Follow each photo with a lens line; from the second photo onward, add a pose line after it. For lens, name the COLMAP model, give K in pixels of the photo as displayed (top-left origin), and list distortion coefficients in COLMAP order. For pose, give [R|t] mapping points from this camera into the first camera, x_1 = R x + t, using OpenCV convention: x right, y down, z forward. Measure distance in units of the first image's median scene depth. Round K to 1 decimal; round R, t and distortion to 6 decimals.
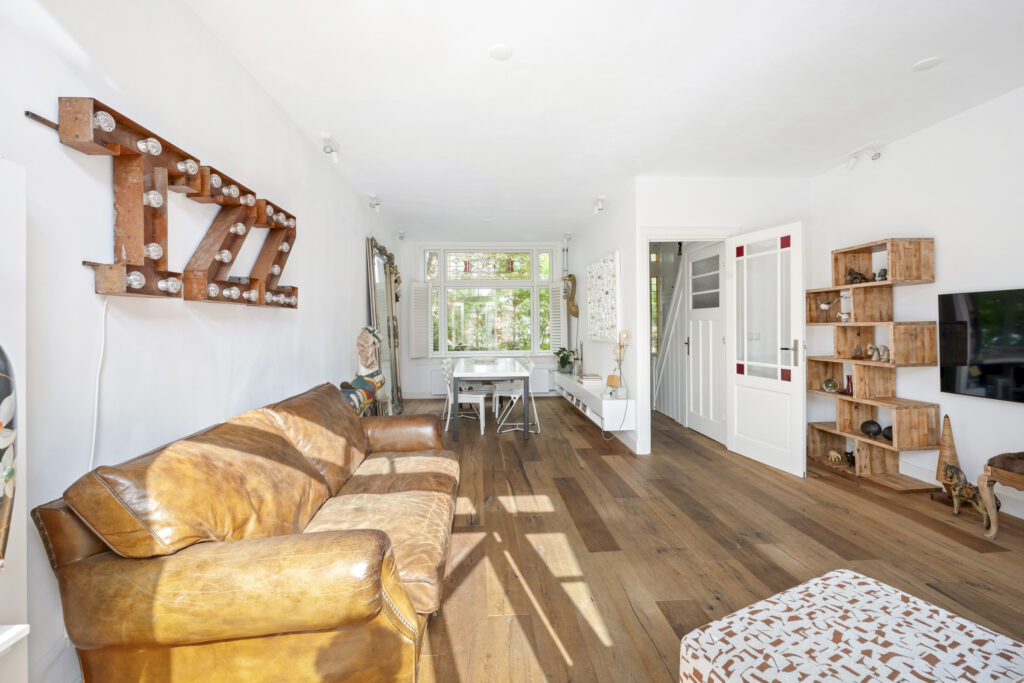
lens RADIAL K [[421.0, 0, 508.3], [0, 421.0, 327.3], [0, 0, 1]] dist [0.000131, 0.000014]
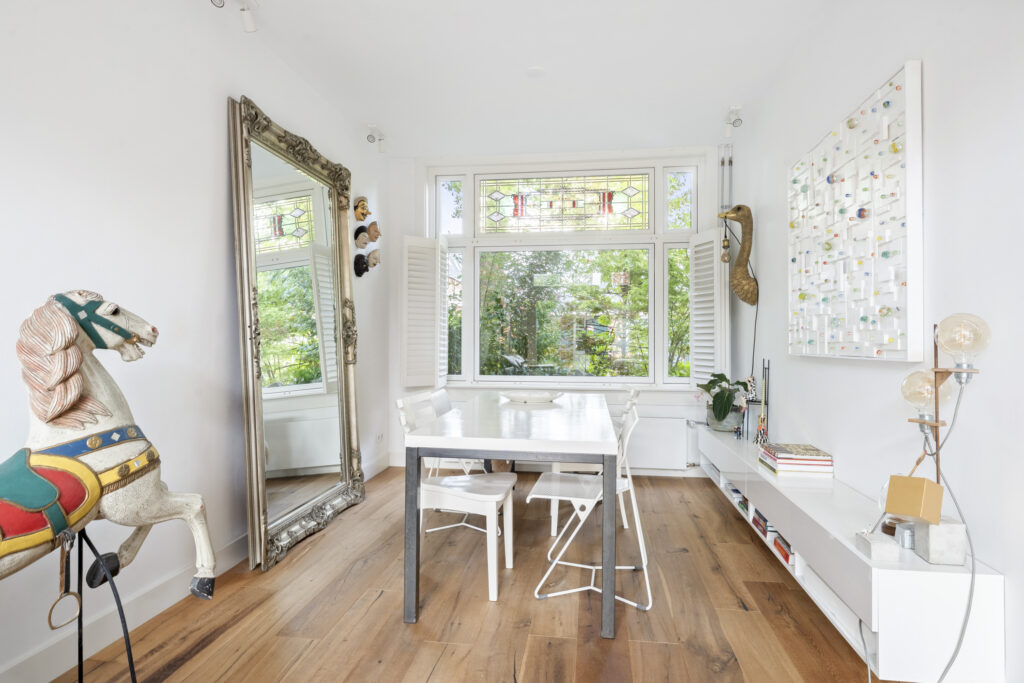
lens RADIAL K [[580.4, 0, 512.0], [0, 580.4, 341.5], [0, 0, 1]] dist [-0.000510, 0.000234]
pose [[0.978104, 0.011090, -0.207819, 0.075203], [-0.011612, 0.999932, -0.001289, 0.030886], [0.207790, 0.003674, 0.978166, 0.623149]]
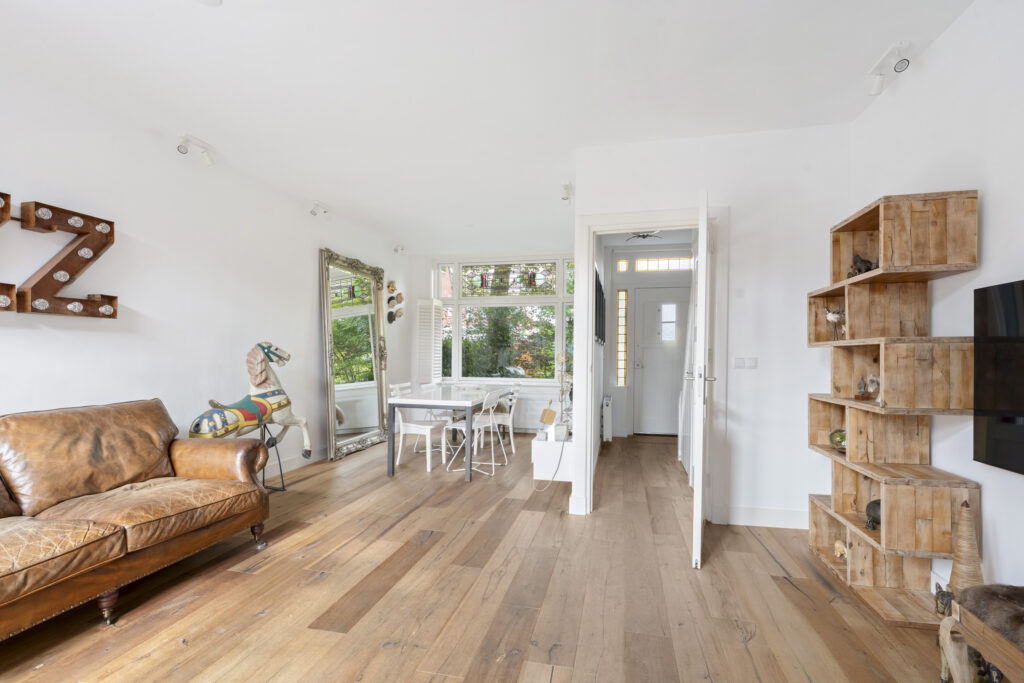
lens RADIAL K [[463.1, 0, 518.4], [0, 463.1, 360.6], [0, 0, 1]] dist [-0.000313, -0.000197]
pose [[0.958820, 0.018441, -0.283416, 0.476583], [-0.016117, 0.999815, 0.010531, 0.017158], [0.283558, -0.005530, 0.958939, 0.178142]]
